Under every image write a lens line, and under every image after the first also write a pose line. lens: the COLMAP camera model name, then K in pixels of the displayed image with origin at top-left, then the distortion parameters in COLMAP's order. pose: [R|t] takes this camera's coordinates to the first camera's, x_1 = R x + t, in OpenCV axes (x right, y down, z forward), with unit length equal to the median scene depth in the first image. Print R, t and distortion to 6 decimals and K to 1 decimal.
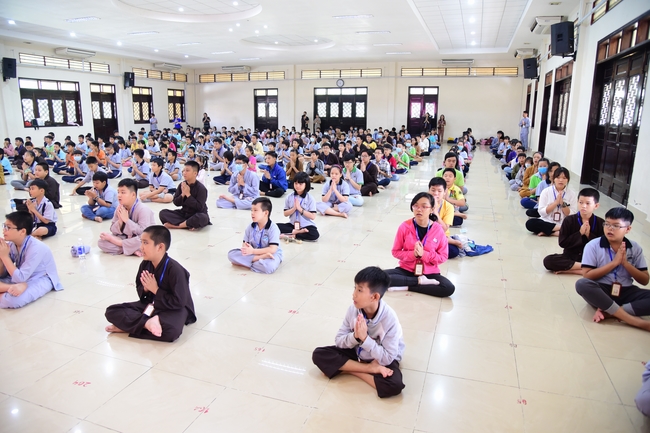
lens RADIAL K [[442.1, 0, 319.3], [0, 442.1, 213.4], [0, 0, 1]] dist [-0.115586, 0.070112]
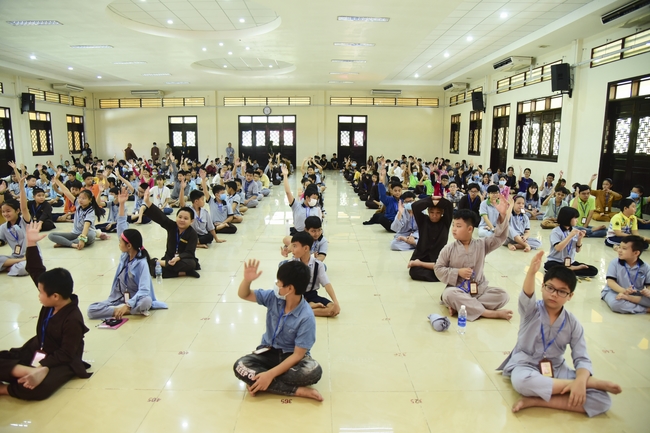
lens RADIAL K [[447.8, 0, 325.0], [0, 447.8, 216.5], [0, 0, 1]] dist [-0.128460, 0.075908]
pose [[0.942584, -0.055302, 0.329359, -0.175891], [0.074084, 0.996248, -0.044741, -0.014042], [-0.325649, 0.066572, 0.943144, 0.057235]]
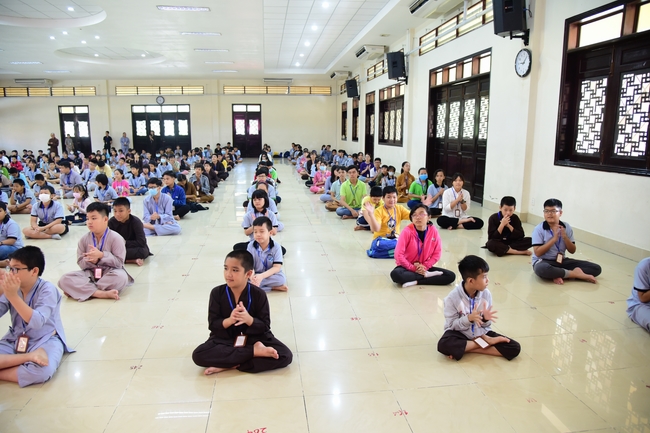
lens RADIAL K [[442.1, 0, 319.3], [0, 442.1, 213.4], [0, 0, 1]] dist [-0.115586, 0.070112]
pose [[0.898741, -0.084277, 0.430305, -0.071991], [0.100104, 0.994875, -0.014228, -0.002611], [-0.426901, 0.055863, 0.902571, 0.009236]]
